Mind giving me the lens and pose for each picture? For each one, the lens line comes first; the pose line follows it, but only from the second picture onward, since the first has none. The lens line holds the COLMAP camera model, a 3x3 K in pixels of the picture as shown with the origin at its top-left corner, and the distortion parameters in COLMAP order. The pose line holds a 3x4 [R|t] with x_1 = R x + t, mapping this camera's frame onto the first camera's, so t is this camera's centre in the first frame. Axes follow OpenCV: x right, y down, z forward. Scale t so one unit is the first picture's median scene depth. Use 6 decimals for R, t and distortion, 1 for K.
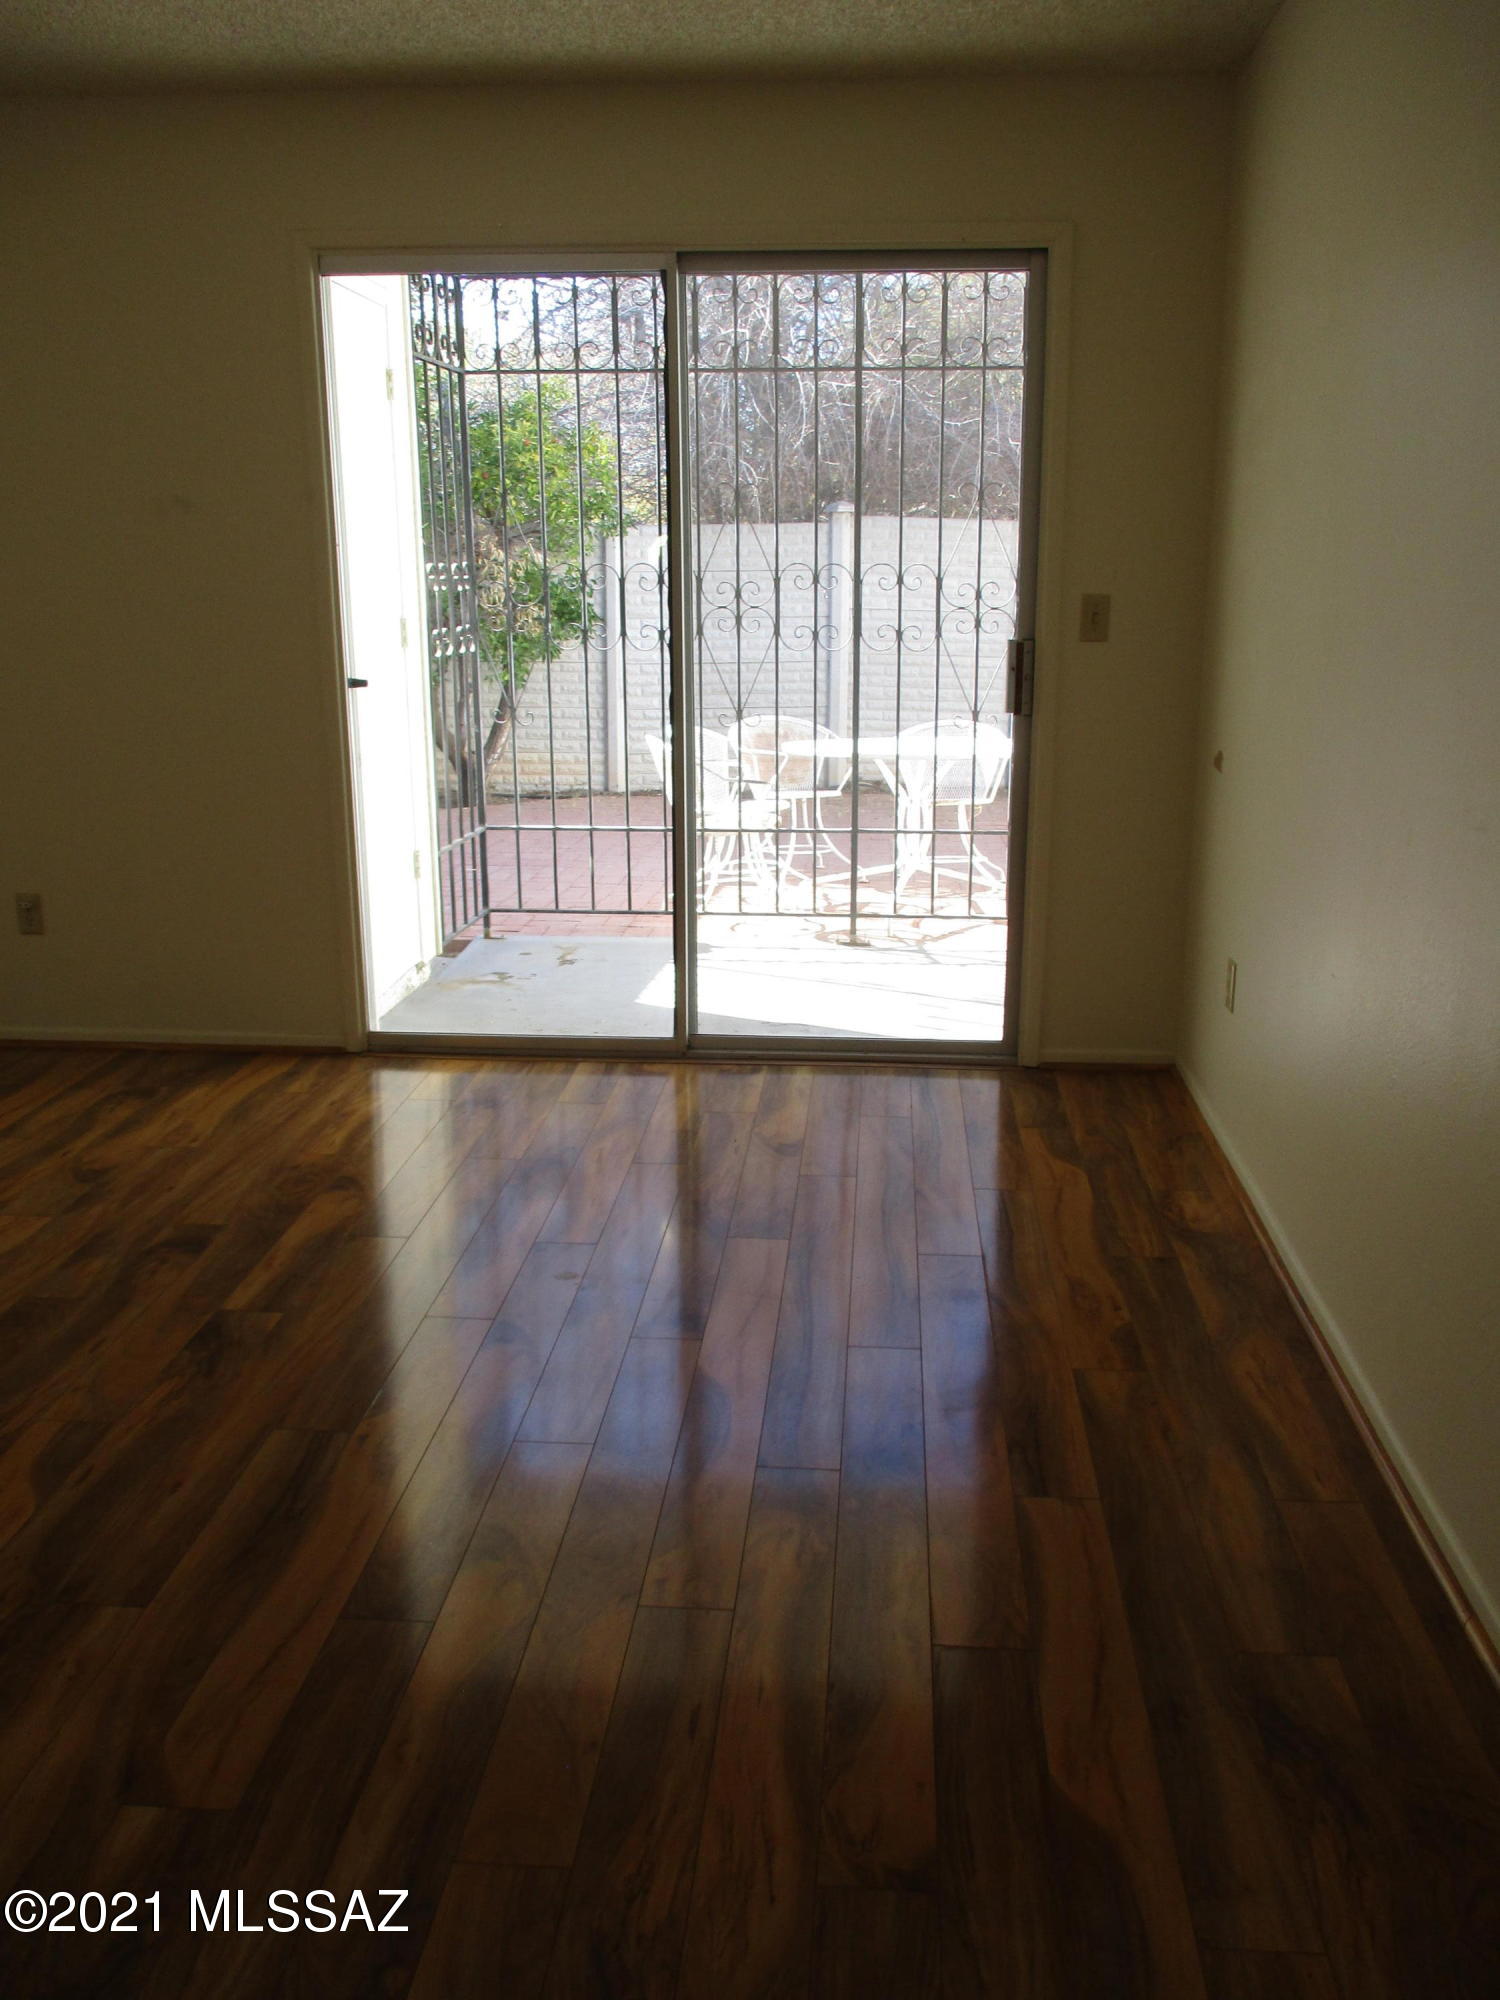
lens RADIAL K [[1660.2, 0, 745.8], [0, 1660.2, 998.2], [0, 0, 1]] dist [-0.018523, 0.010206]
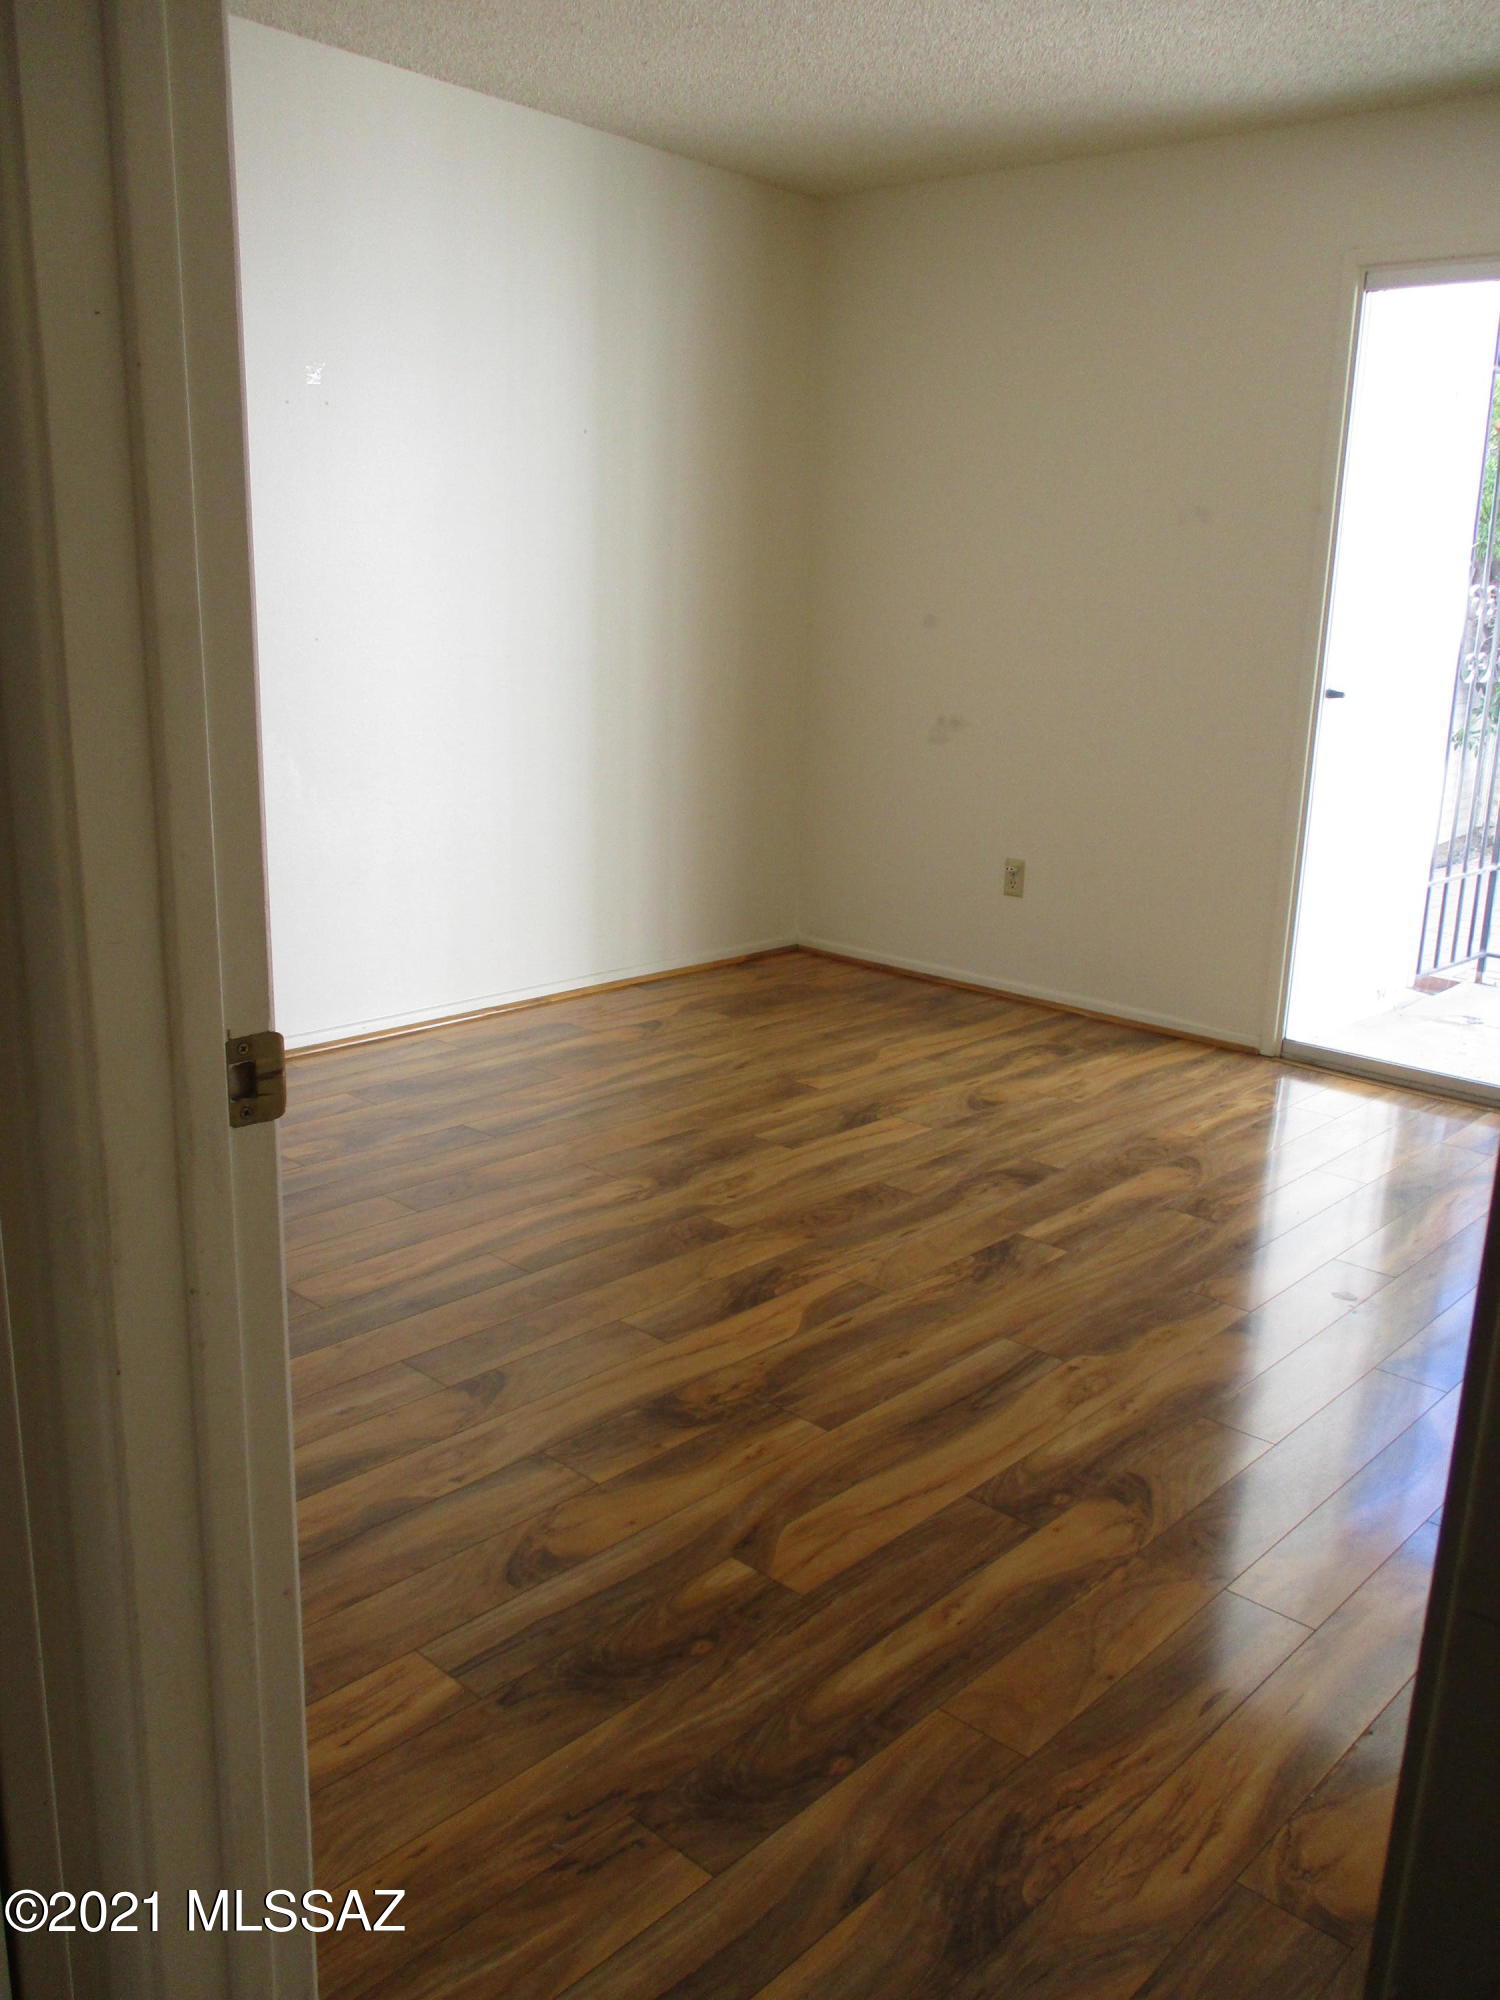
lens RADIAL K [[1660.2, 0, 790.6], [0, 1660.2, 1008.1], [0, 0, 1]] dist [-0.018523, 0.010206]
pose [[0.793191, 0.181952, -0.581156, 0.135383], [-0.190258, 0.980592, 0.047335, 0.013214], [0.578490, 0.073024, 0.812414, 0.003910]]
